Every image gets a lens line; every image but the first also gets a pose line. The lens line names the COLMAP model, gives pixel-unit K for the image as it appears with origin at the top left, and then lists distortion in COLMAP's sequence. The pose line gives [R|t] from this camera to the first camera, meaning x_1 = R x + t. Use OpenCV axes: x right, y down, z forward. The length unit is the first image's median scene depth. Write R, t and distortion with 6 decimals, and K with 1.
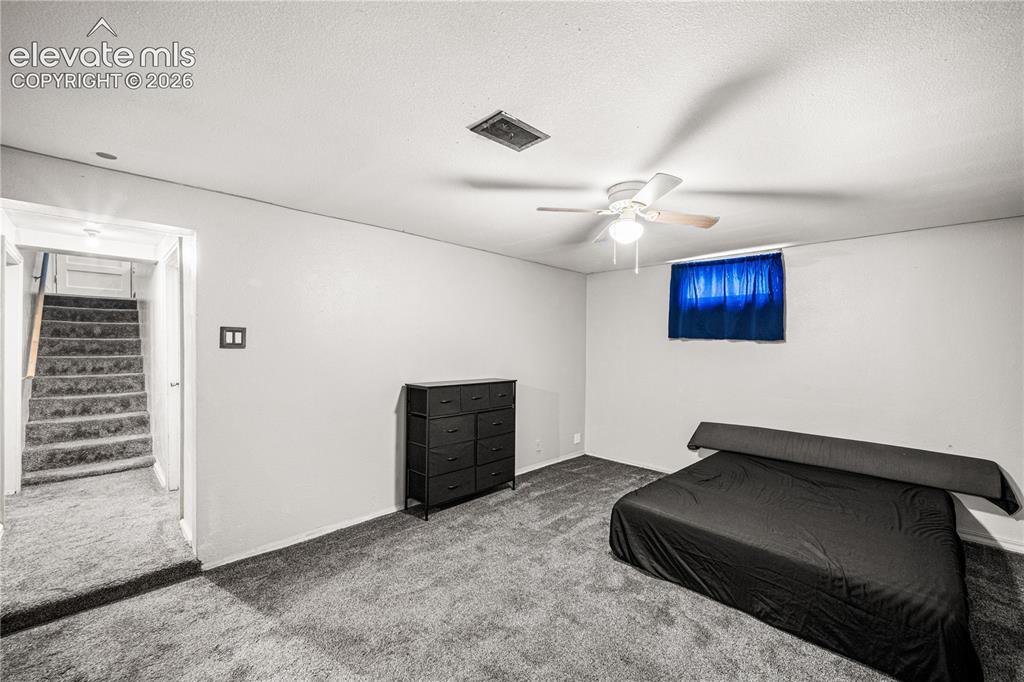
lens RADIAL K [[409.4, 0, 513.1], [0, 409.4, 348.0], [0, 0, 1]] dist [0.002774, -0.001193]
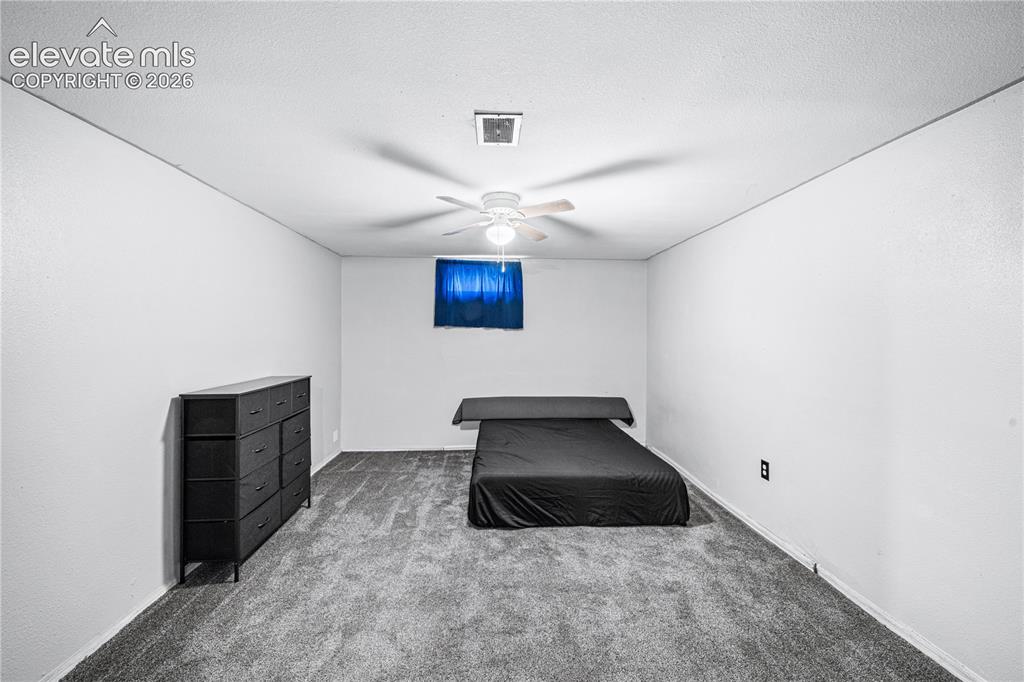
lens RADIAL K [[409.4, 0, 515.9], [0, 409.4, 331.4], [0, 0, 1]] dist [0.002774, -0.001193]
pose [[0.673171, -0.005947, 0.739463, -0.407377], [0.010193, 0.999947, -0.001237, -0.009504], [-0.739417, 0.008370, 0.673196, 0.152330]]
